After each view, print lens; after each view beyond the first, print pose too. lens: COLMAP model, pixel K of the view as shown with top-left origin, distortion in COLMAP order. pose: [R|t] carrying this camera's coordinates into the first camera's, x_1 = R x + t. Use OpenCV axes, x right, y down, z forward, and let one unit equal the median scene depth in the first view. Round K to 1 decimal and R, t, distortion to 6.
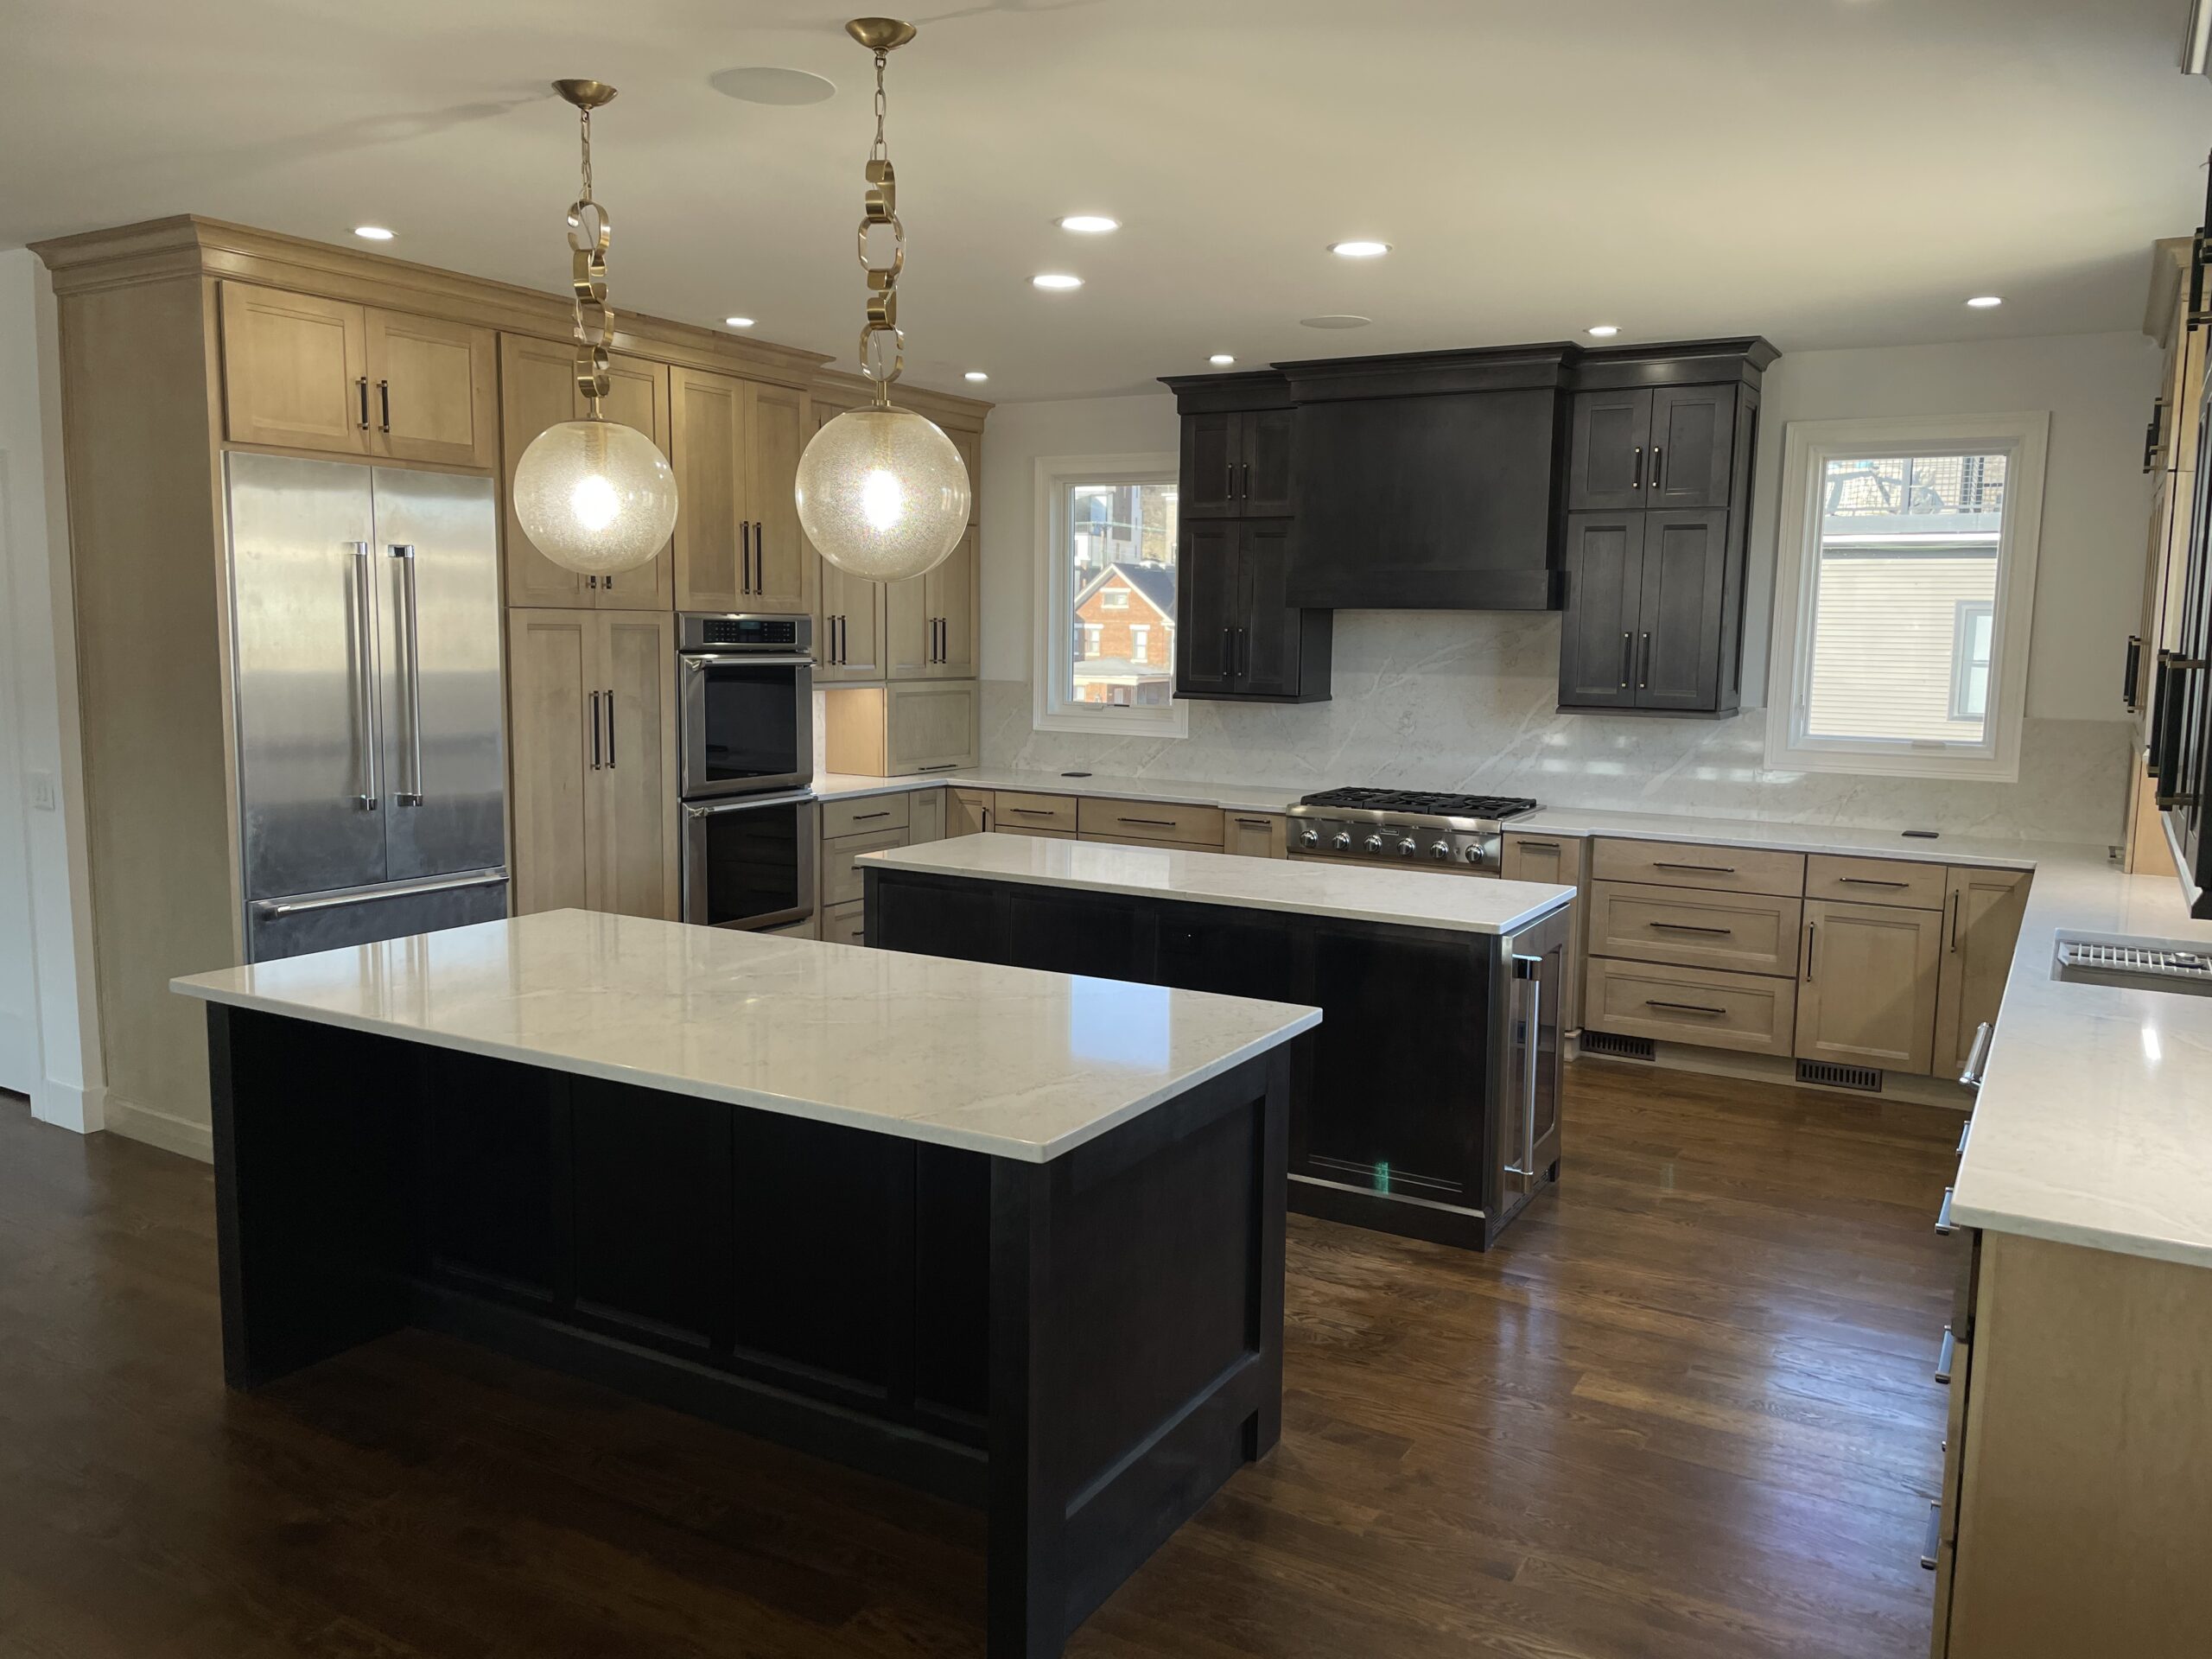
lens RADIAL K [[1668.5, 0, 1106.0], [0, 1668.5, 829.5], [0, 0, 1]] dist [0.058036, -0.004616]
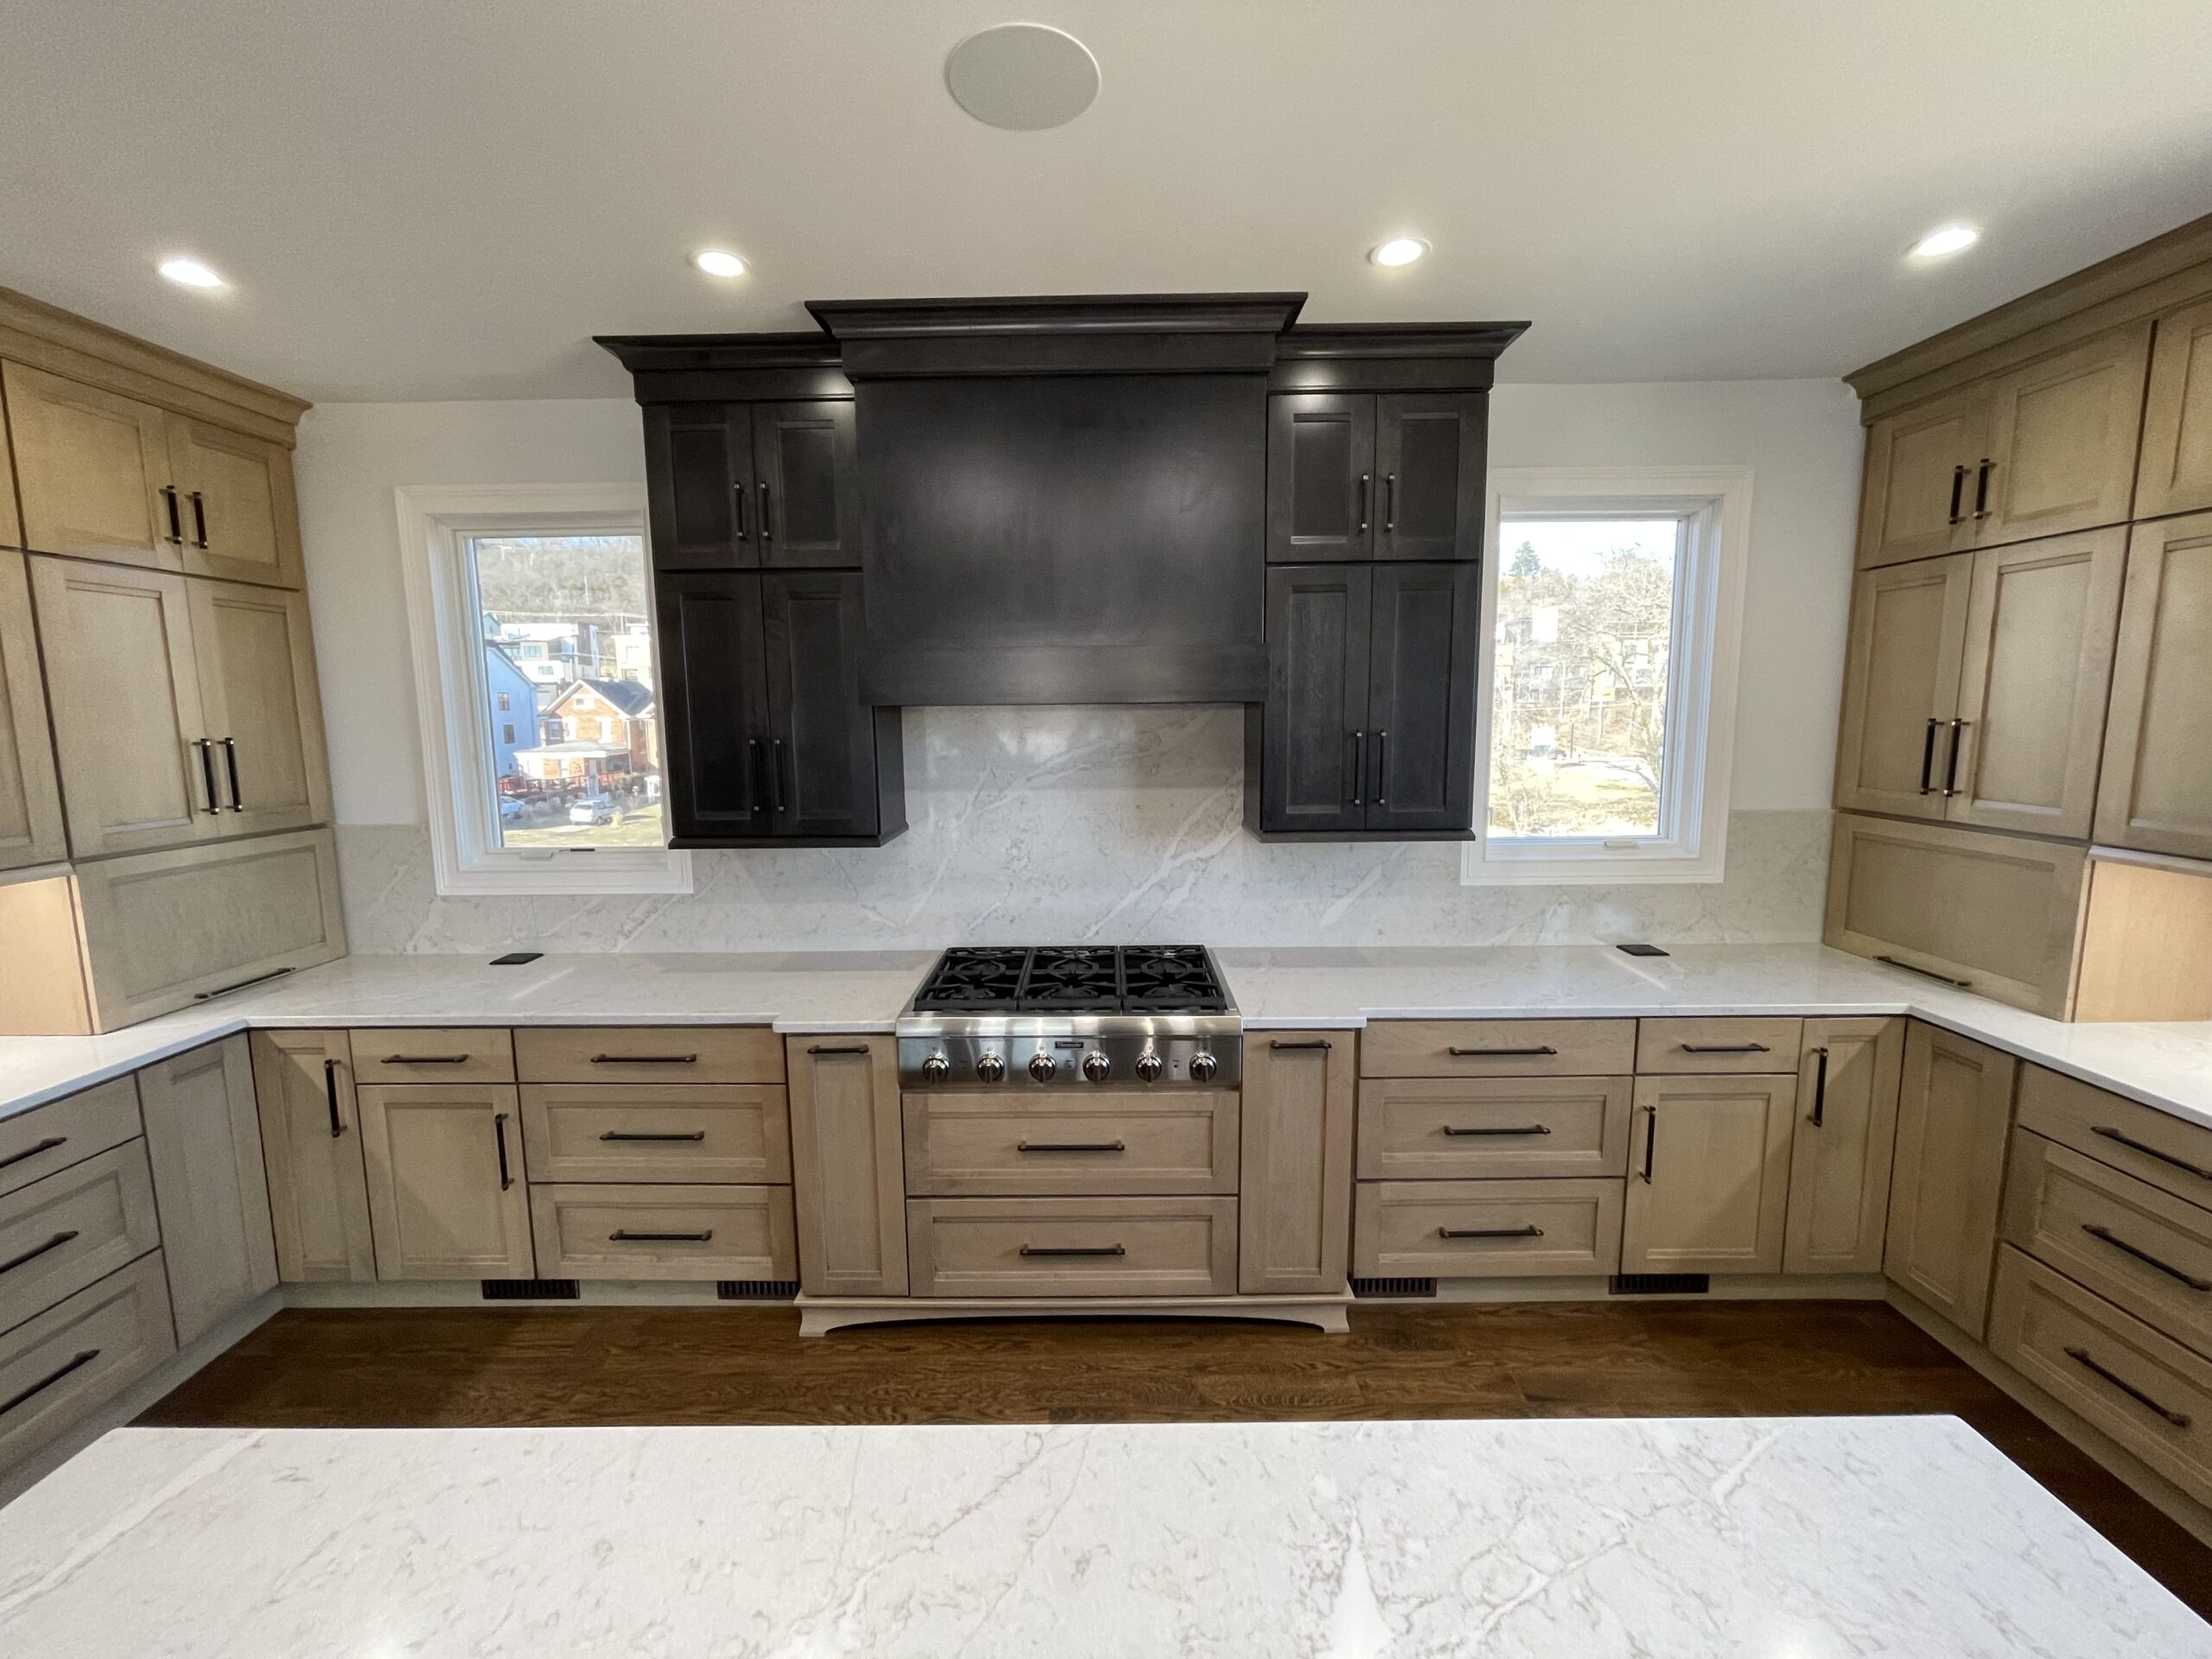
lens RADIAL K [[891.6, 0, 1096.5], [0, 891.6, 822.7], [0, 0, 1]] dist [-0.000922, -0.000393]
pose [[0.866441, -0.090243, 0.491055, 0.015015], [0.088447, 0.995717, 0.026926, -0.086566], [-0.491382, 0.020103, 0.870712, 0.637730]]
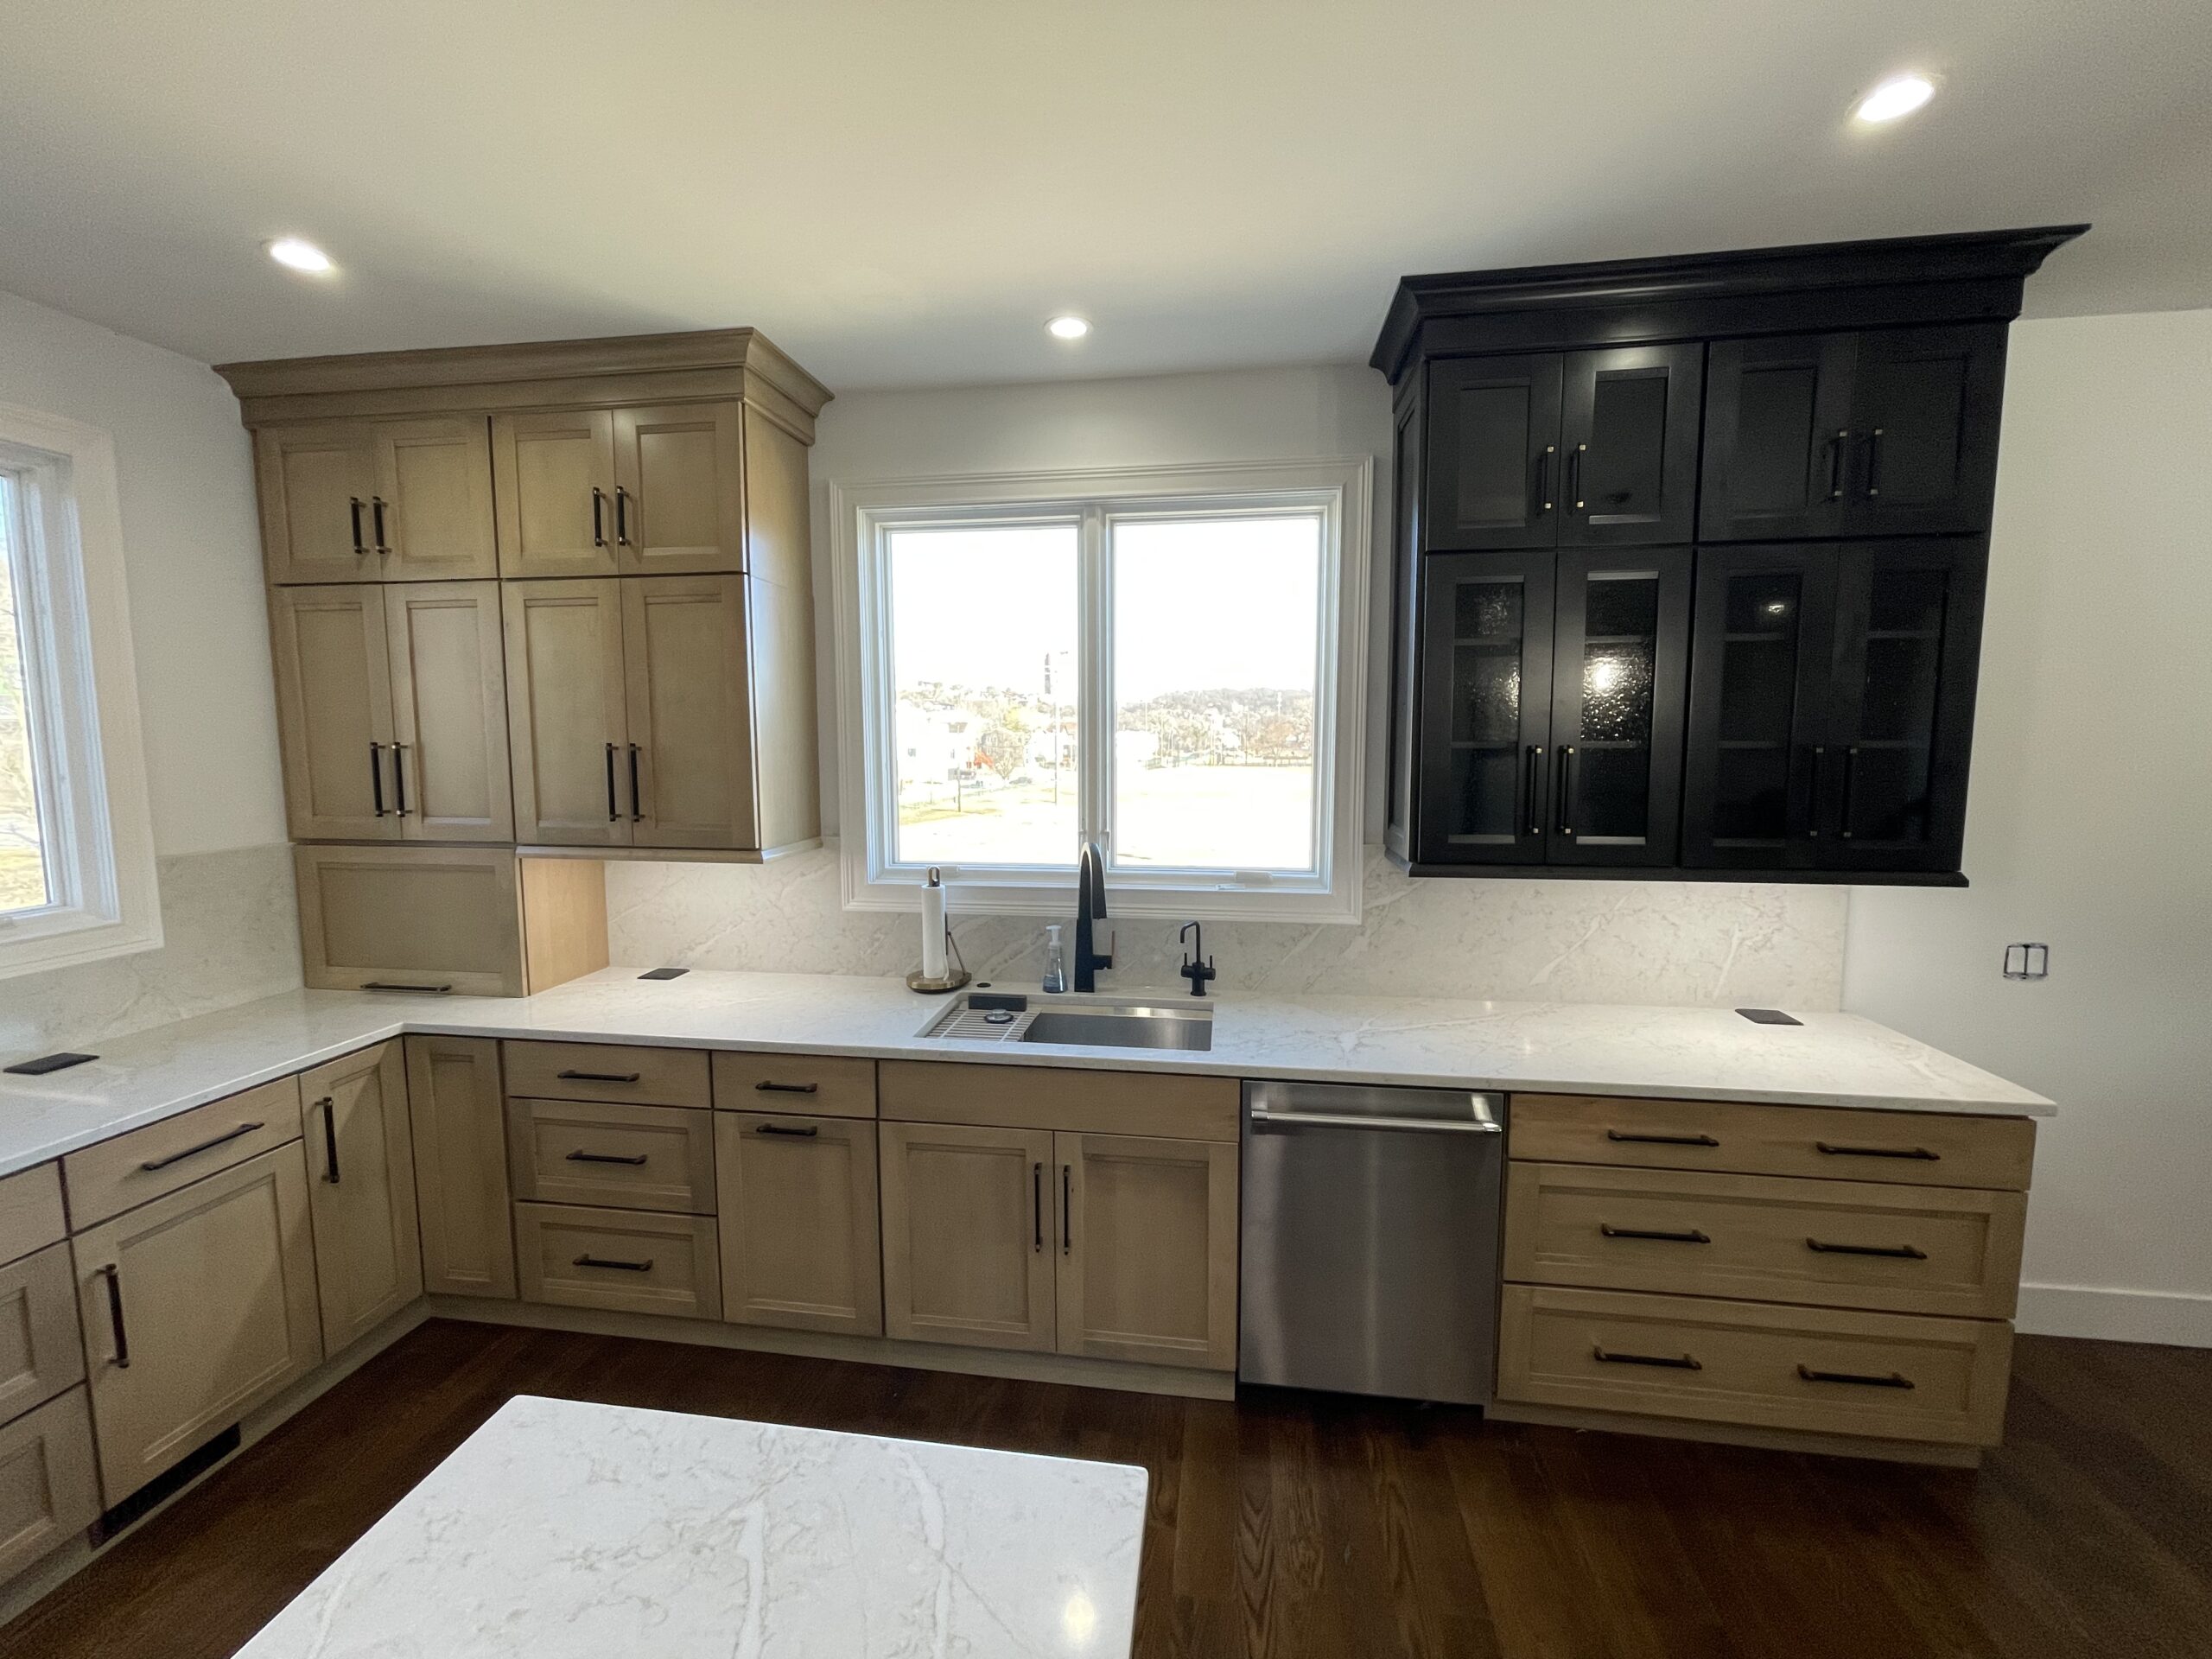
lens RADIAL K [[891.8, 0, 1101.2], [0, 891.8, 820.2], [0, 0, 1]] dist [-0.000146, -0.000381]
pose [[-0.377004, -0.102692, 0.920501, 0.033338], [0.111864, 0.981511, 0.155314, -0.081124], [-0.919431, 0.161525, -0.358546, 0.645233]]
